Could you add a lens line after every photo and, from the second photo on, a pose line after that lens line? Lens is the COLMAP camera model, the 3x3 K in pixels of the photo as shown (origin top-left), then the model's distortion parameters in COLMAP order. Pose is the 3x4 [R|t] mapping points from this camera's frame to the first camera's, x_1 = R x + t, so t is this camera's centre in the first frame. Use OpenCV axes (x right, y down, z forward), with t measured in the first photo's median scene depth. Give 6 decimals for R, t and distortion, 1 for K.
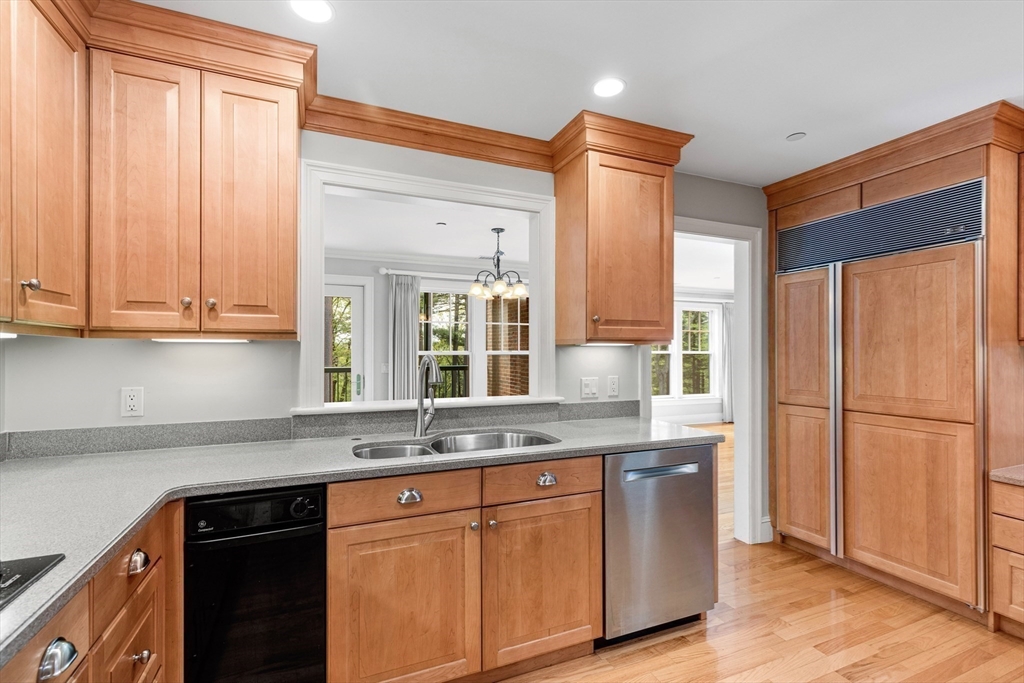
lens RADIAL K [[460.7, 0, 512.1], [0, 460.7, 347.9], [0, 0, 1]] dist [0.003202, -0.000183]
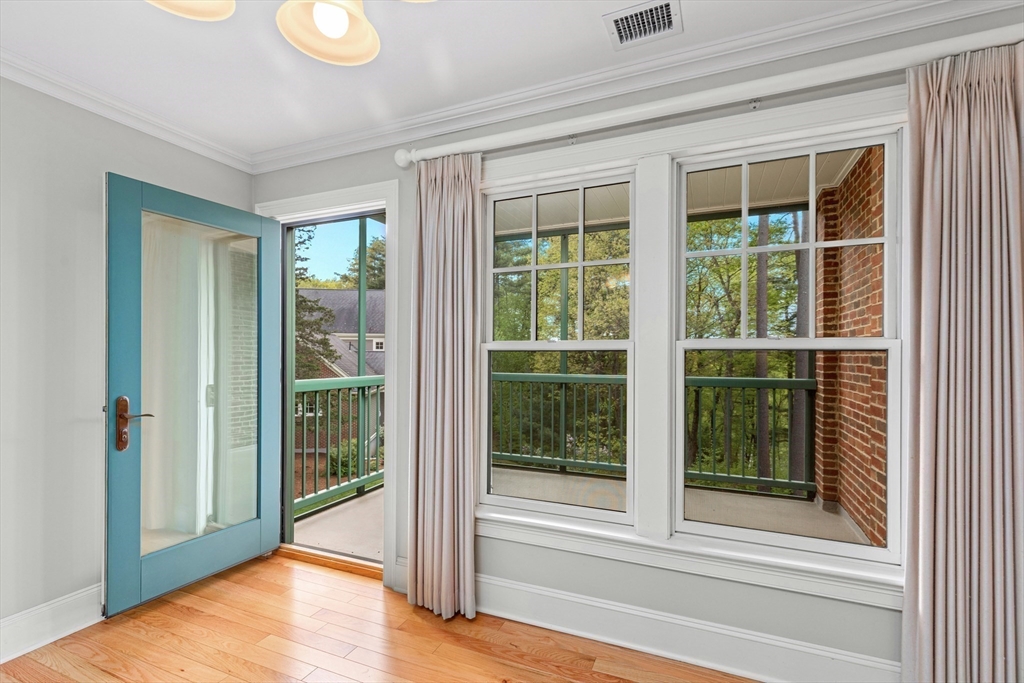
lens RADIAL K [[460.7, 0, 512.1], [0, 460.7, 347.9], [0, 0, 1]] dist [0.003202, -0.000183]
pose [[0.690755, 0.001067, -0.723089, 0.105084], [0.011648, 0.999853, 0.012603, 0.008109], [0.722995, -0.017128, 0.690640, 0.733177]]
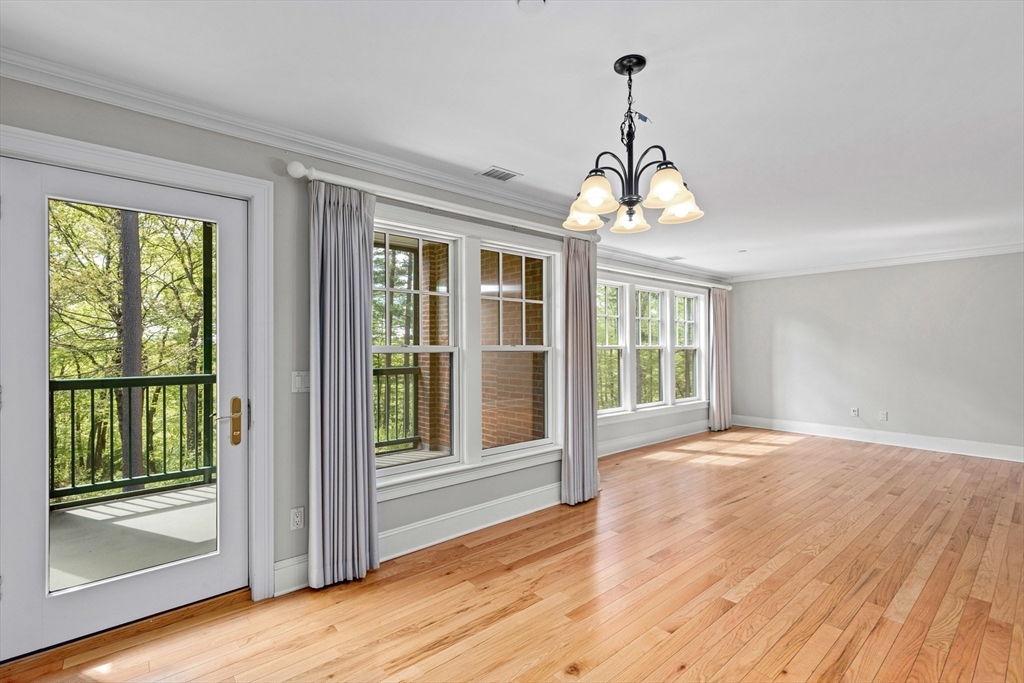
lens RADIAL K [[460.7, 0, 512.1], [0, 460.7, 347.9], [0, 0, 1]] dist [0.003202, -0.000183]
pose [[0.952130, -0.004191, 0.305665, -0.206473], [0.001590, 0.999960, 0.008758, 0.005166], [-0.305690, -0.007853, 0.952099, 0.475093]]
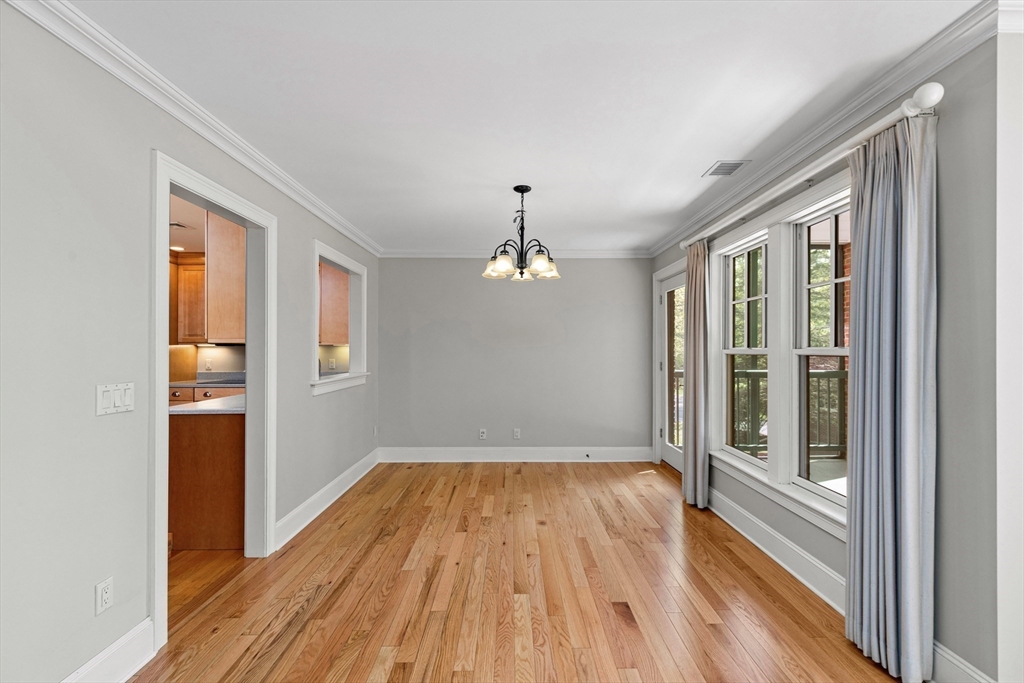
lens RADIAL K [[460.7, 0, 512.1], [0, 460.7, 347.9], [0, 0, 1]] dist [0.003202, -0.000183]
pose [[-0.385691, -0.006623, -0.922604, 0.519983], [0.005843, 0.999937, -0.009621, 0.011378], [0.922610, -0.009102, -0.385627, 0.978411]]
